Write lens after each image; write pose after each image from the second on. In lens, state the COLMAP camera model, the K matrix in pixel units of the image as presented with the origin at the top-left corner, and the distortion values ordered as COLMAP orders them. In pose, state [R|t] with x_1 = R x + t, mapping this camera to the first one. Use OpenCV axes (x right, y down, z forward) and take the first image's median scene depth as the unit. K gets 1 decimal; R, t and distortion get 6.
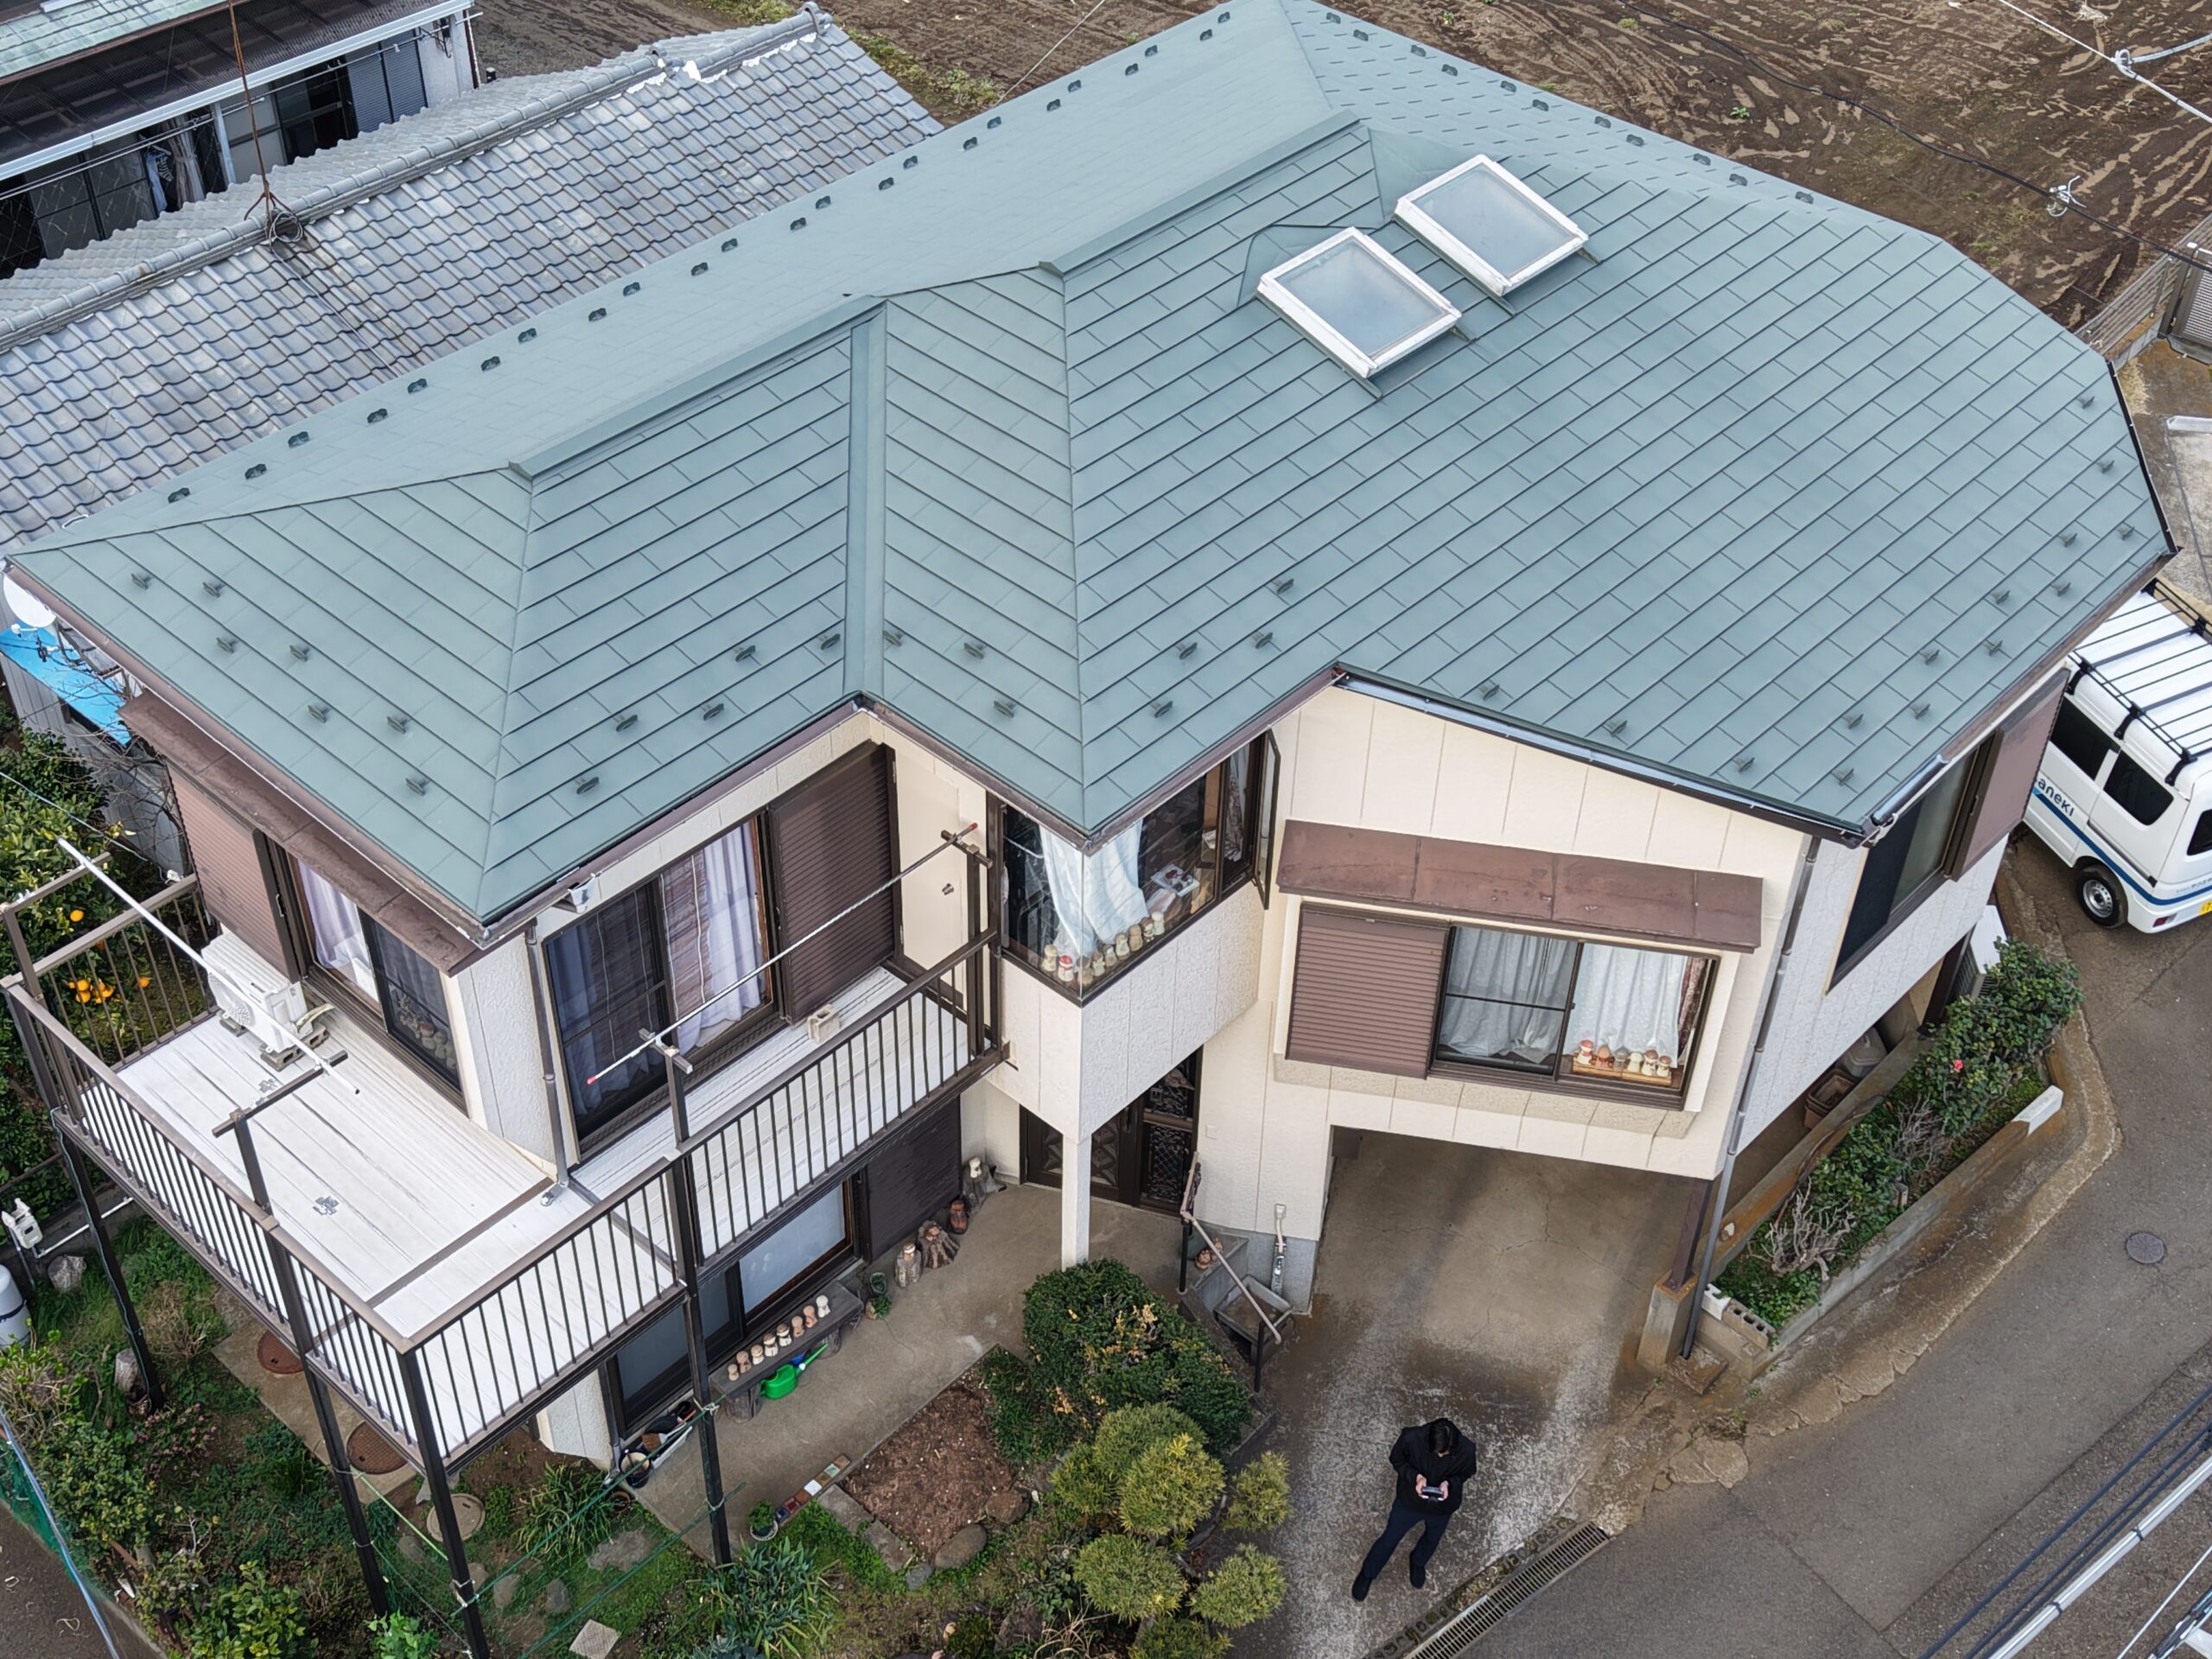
lens RADIAL K [[2706.1, 0, 1106.0], [0, 2706.1, 829.5], [0, 0, 1]] dist [0.042748, -0.105251]
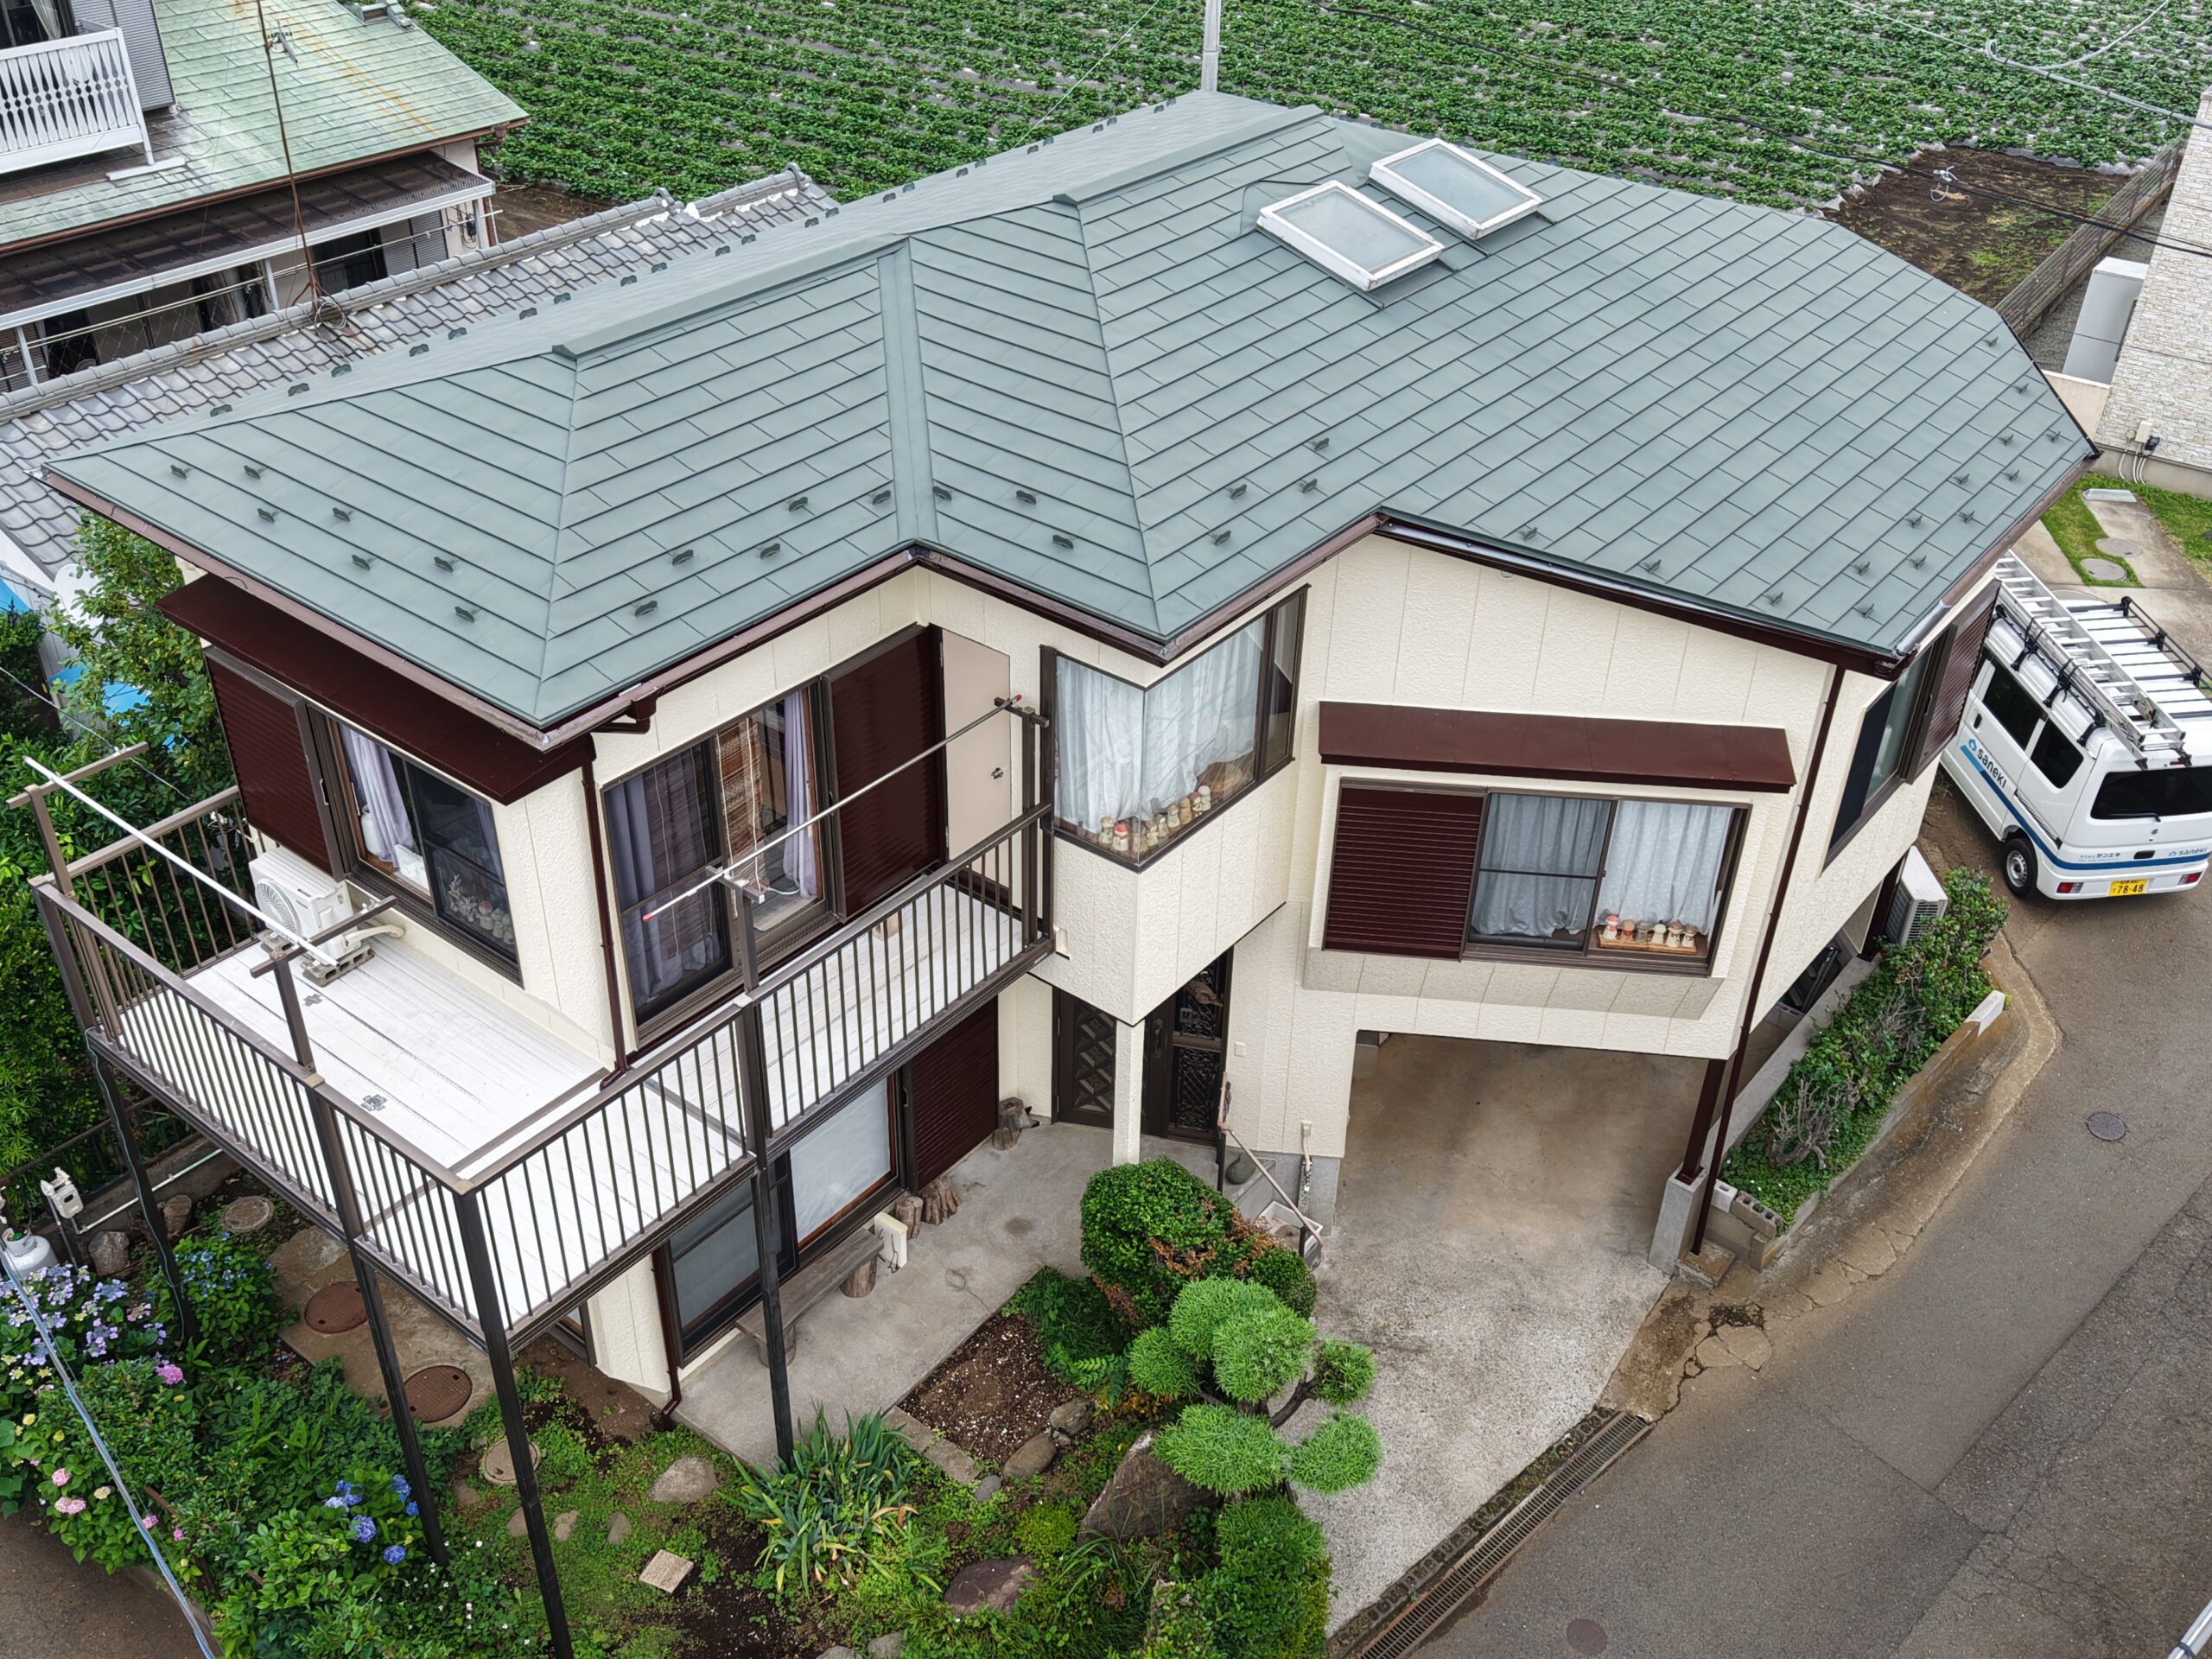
lens RADIAL K [[2081.0, 0, 1106.0], [0, 2081.0, 829.5], [0, 0, 1]] dist [-0.000329, 0.016323]
pose [[0.997076, -0.042092, 0.063774, -0.067719], [0.049543, 0.991519, -0.120151, 0.137337], [-0.058176, 0.122959, 0.990705, 0.229080]]
